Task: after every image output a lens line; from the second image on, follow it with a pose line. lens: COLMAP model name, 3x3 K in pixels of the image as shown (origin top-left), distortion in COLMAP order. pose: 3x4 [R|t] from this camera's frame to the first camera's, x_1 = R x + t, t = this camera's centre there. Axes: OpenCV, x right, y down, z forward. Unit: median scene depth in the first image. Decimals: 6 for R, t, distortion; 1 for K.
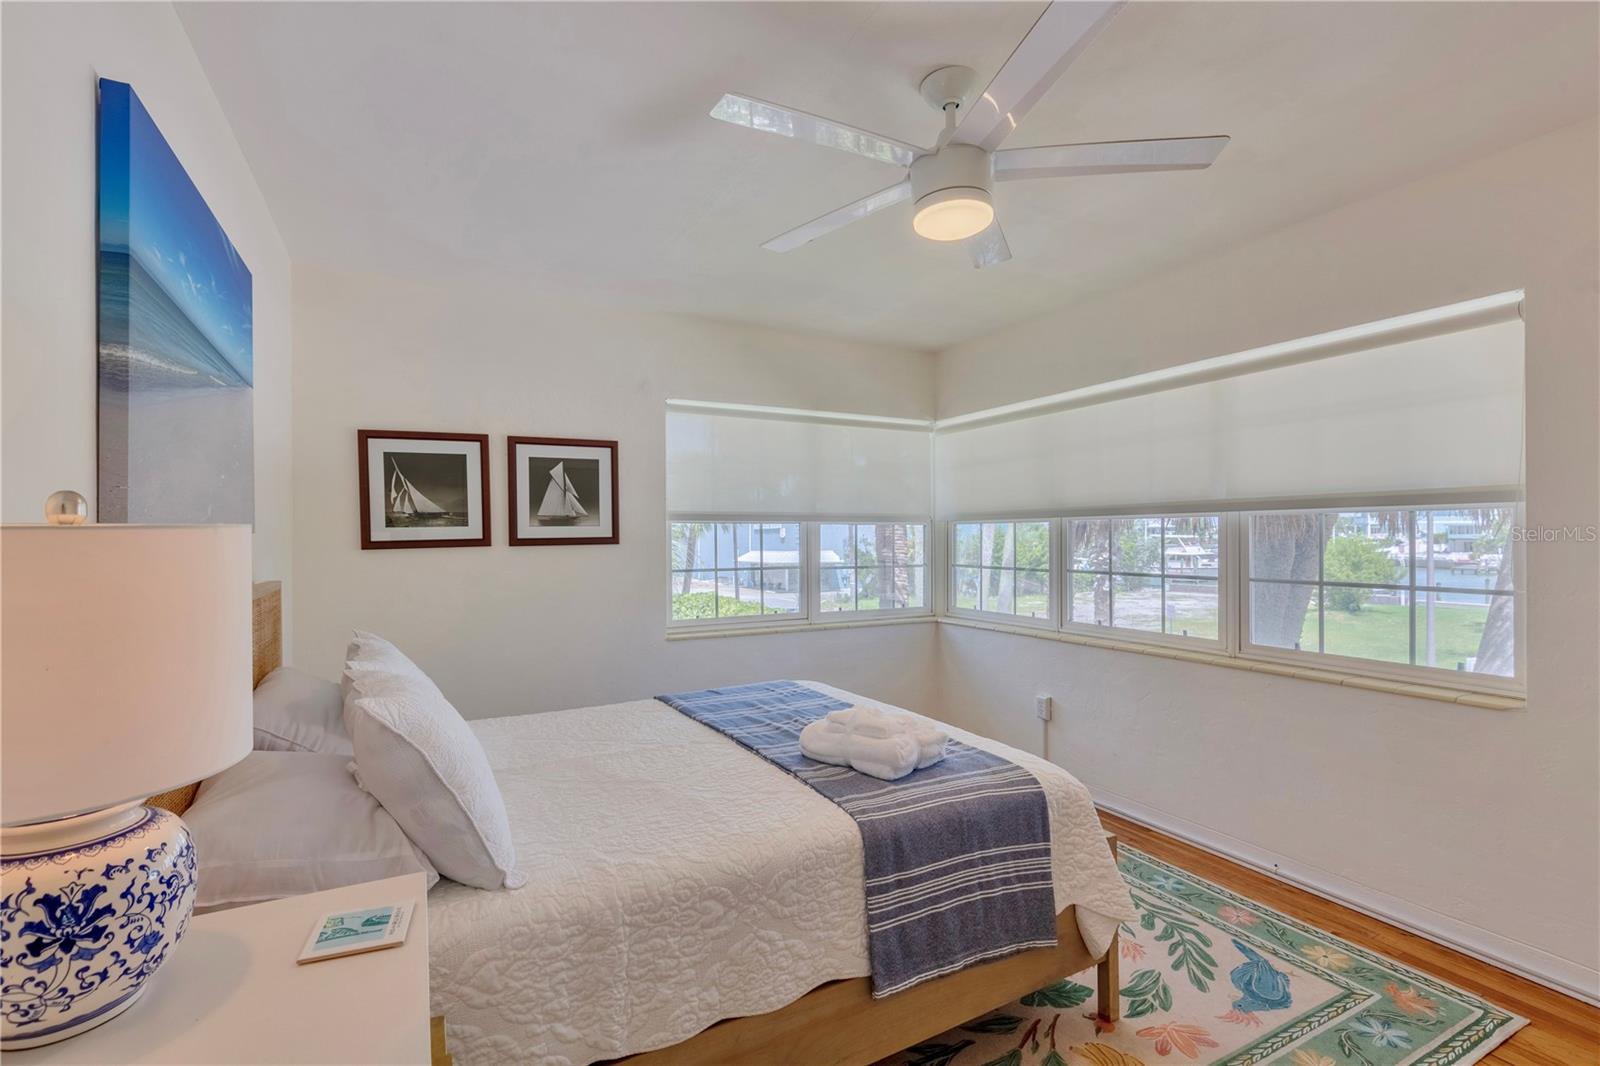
lens RADIAL K [[714.3, 0, 796.6], [0, 714.3, 537.2], [0, 0, 1]] dist [0.001182, 0.000136]
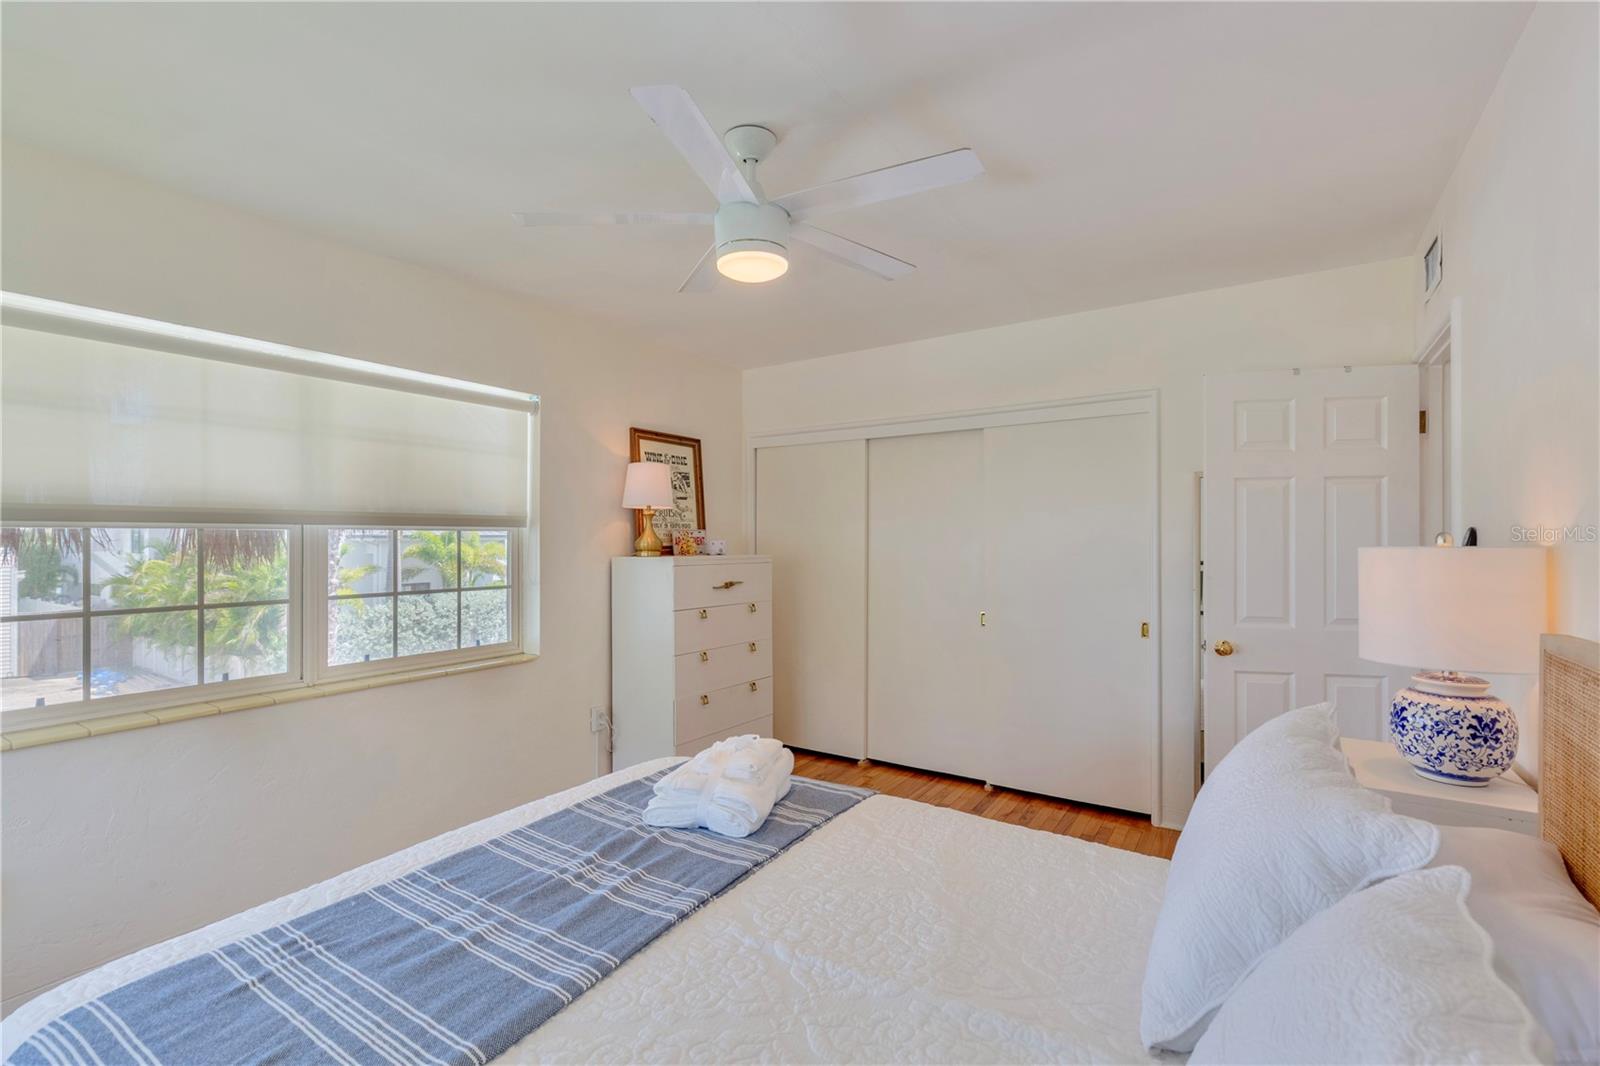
lens RADIAL K [[714.3, 0, 796.6], [0, 714.3, 537.2], [0, 0, 1]] dist [0.001182, 0.000136]
pose [[-0.493424, 0.019707, 0.869566, -0.587100], [0.011028, 0.999805, -0.016402, 0.002988], [-0.869719, 0.001496, -0.493545, 1.150393]]
